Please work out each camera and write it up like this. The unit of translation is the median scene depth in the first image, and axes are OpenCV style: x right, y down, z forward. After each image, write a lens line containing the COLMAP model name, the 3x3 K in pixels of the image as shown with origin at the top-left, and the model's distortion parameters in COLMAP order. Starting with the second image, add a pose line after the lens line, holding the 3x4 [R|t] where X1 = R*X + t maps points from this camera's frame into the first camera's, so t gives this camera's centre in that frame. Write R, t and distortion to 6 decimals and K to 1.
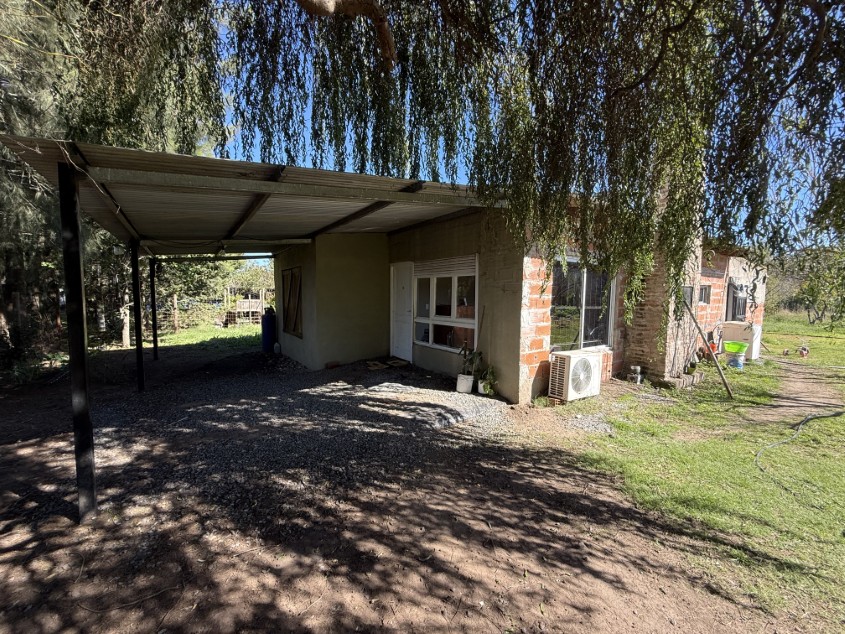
lens RADIAL K [[335.2, 0, 420.5], [0, 335.2, 314.9], [0, 0, 1]] dist [0.000663, -0.000409]
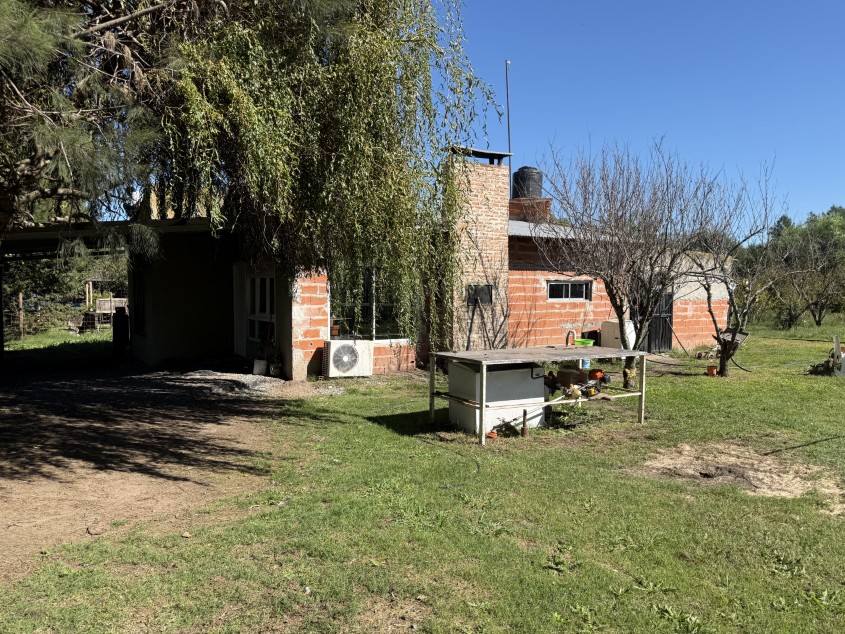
lens RADIAL K [[587.4, 0, 422.5], [0, 587.4, 317.0], [0, 0, 1]] dist [0.086570, -0.115327]
pose [[0.999452, -0.001331, -0.033063, 0.759994], [0.000868, 0.999901, -0.014010, 0.052072], [0.033079, 0.013974, 0.999355, -1.078823]]
